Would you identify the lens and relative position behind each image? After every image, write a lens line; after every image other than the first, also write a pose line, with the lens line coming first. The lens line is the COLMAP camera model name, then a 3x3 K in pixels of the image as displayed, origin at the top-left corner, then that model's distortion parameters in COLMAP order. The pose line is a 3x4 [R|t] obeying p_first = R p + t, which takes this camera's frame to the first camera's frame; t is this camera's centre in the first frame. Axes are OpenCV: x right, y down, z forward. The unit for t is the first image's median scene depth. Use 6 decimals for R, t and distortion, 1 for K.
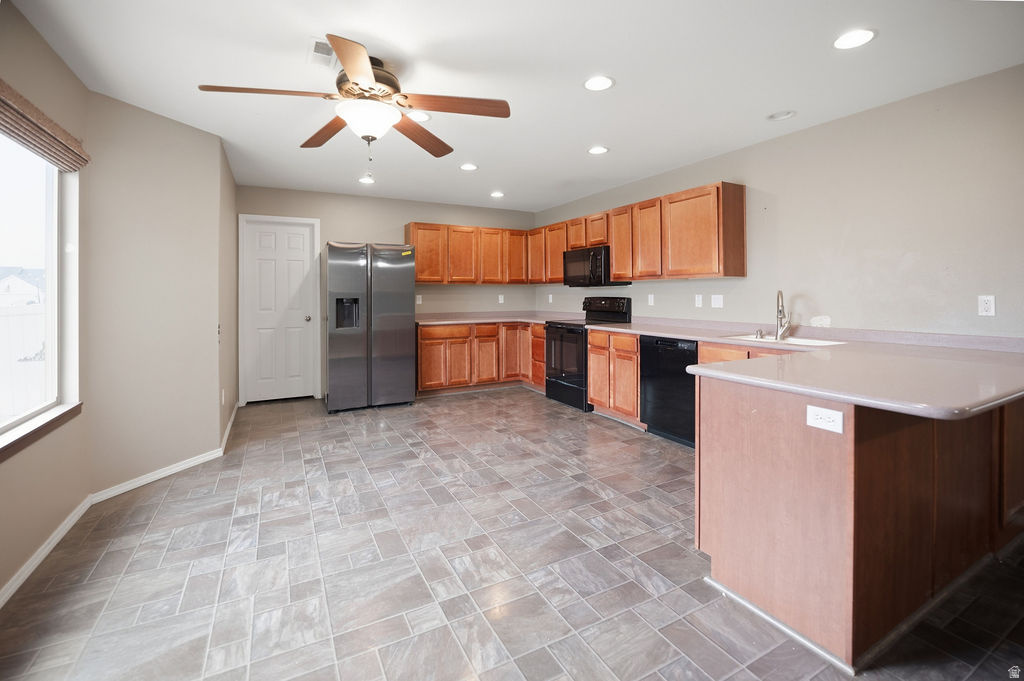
lens RADIAL K [[448.0, 0, 514.0], [0, 448.0, 288.5], [0, 0, 1]] dist [-0.019849, 0.000860]
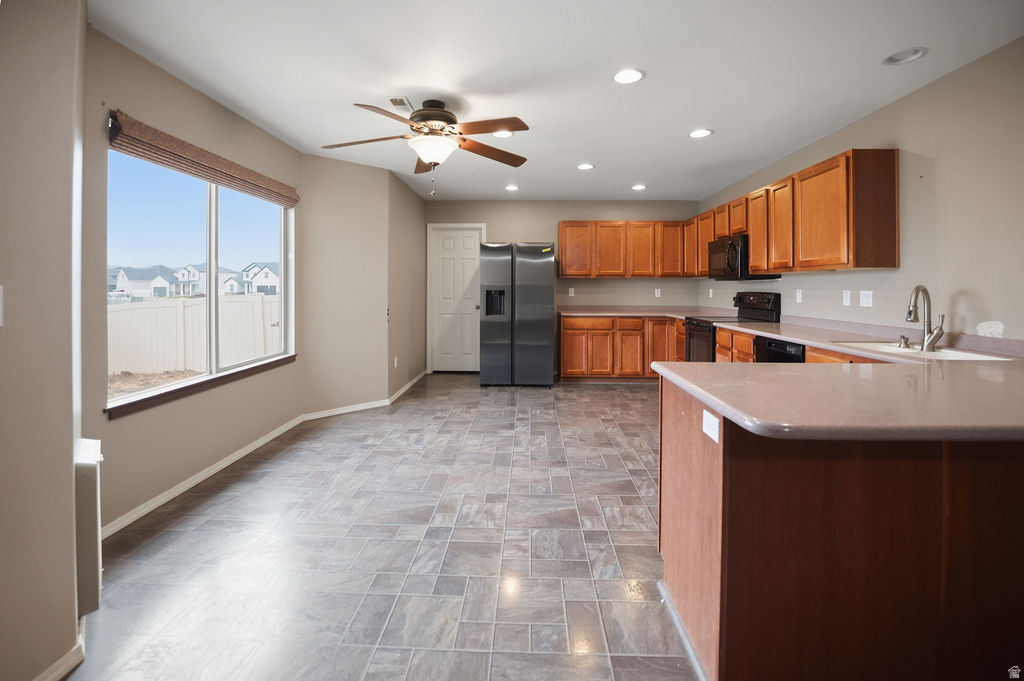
lens RADIAL K [[448.0, 0, 514.0], [0, 448.0, 288.5], [0, 0, 1]] dist [-0.019849, 0.000860]
pose [[0.867270, 0.008197, -0.497770, 0.257304], [-0.000811, 0.999886, 0.015052, -0.000943], [0.497837, -0.012650, 0.867178, 0.003807]]
